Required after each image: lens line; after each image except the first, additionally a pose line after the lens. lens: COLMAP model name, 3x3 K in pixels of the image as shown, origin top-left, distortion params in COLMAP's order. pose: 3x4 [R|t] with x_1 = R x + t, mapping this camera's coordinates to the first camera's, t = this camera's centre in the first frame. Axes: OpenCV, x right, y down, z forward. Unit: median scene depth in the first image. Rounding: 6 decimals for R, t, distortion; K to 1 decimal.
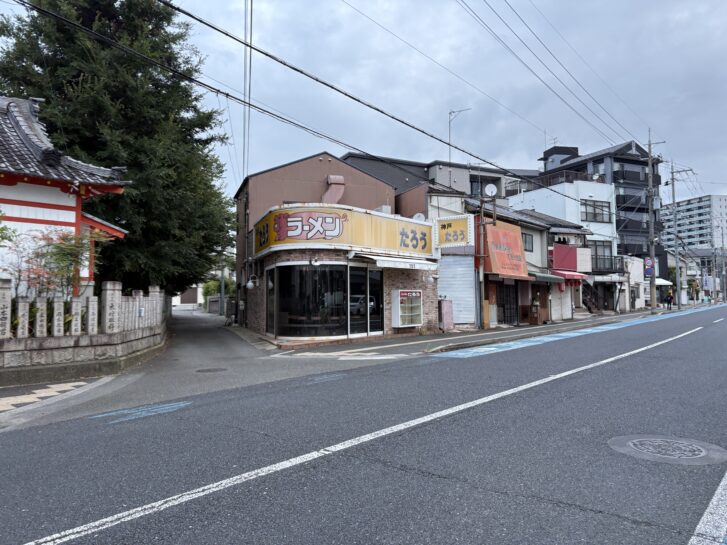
lens RADIAL K [[543.6, 0, 364.2], [0, 543.6, 270.5], [0, 0, 1]] dist [0.097431, -0.149868]
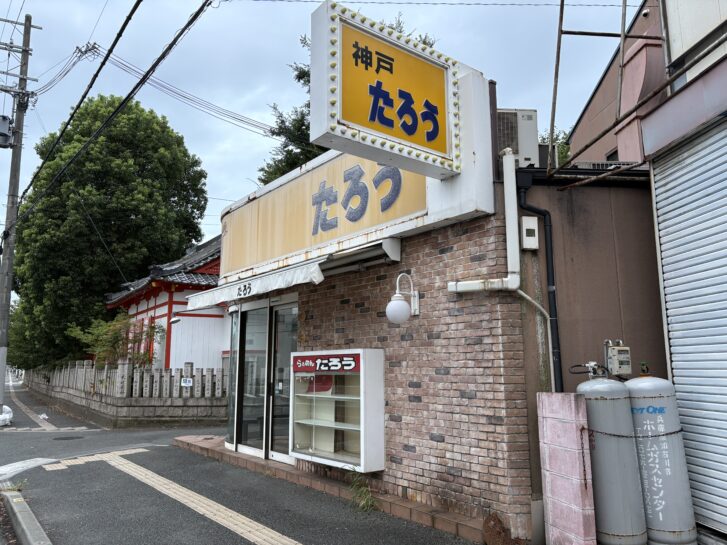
lens RADIAL K [[546.4, 0, 363.5], [0, 546.4, 272.5], [0, 0, 1]] dist [0.041378, -0.002676]
pose [[-0.251436, -0.150754, -0.956061, 0.435736], [0.061544, 0.983306, -0.171236, 0.050575], [0.965915, -0.101895, -0.237960, 1.170484]]
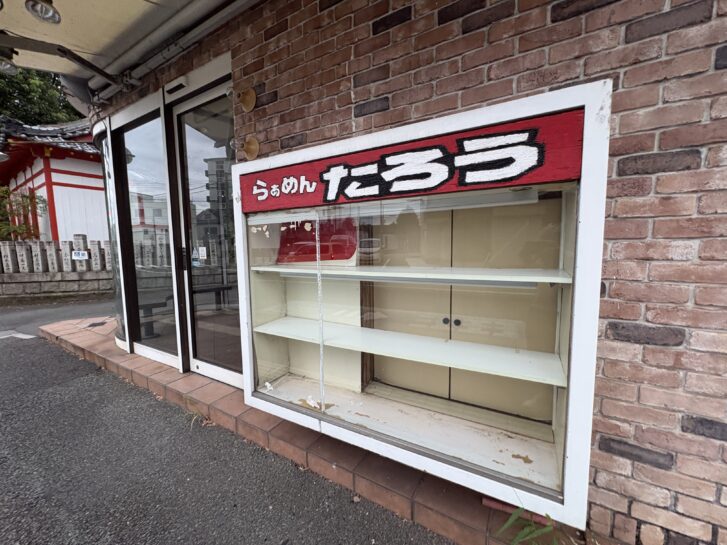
lens RADIAL K [[287.4, 0, 363.5], [0, 287.4, 272.5], [0, 0, 1]] dist [-0.000845, 0.000145]
pose [[0.137703, 0.101710, -0.985238, 0.153689], [0.066335, 0.991533, 0.111631, 0.059779], [0.988250, -0.080728, 0.129790, 1.045058]]
